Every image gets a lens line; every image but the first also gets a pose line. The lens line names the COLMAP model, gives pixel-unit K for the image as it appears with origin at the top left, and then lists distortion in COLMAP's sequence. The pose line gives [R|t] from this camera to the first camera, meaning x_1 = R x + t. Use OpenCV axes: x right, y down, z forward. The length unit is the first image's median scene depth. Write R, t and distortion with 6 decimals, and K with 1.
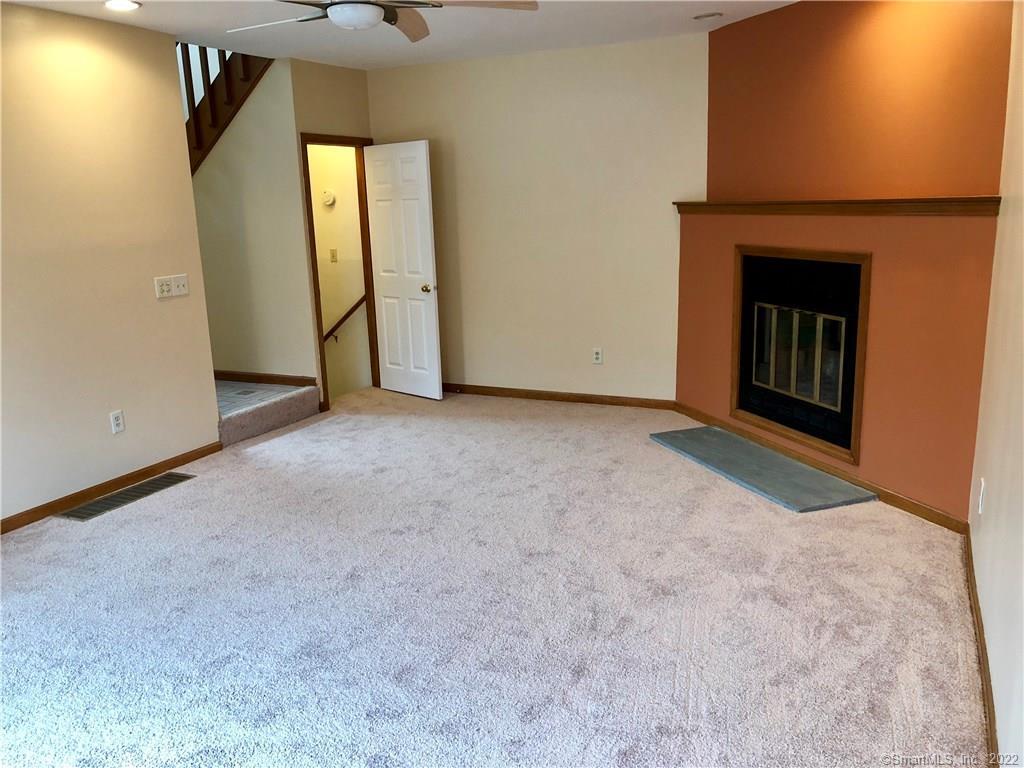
lens RADIAL K [[831.0, 0, 512.0], [0, 831.0, 384.0], [0, 0, 1]] dist [-0.001138, -0.000514]
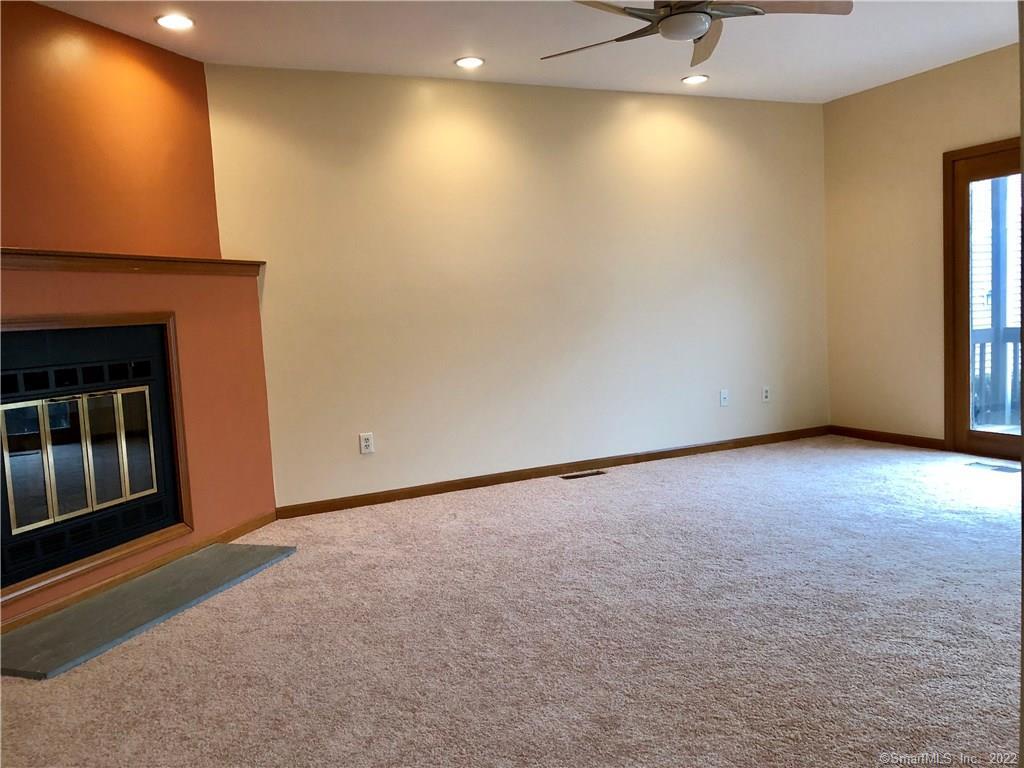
lens RADIAL K [[831.0, 0, 512.0], [0, 831.0, 384.0], [0, 0, 1]] dist [-0.001138, -0.000514]
pose [[-0.773738, 0.016835, 0.633282, -0.474444], [0.212552, 0.948600, 0.234476, -0.207595], [-0.596784, 0.316029, -0.737546, 1.421147]]
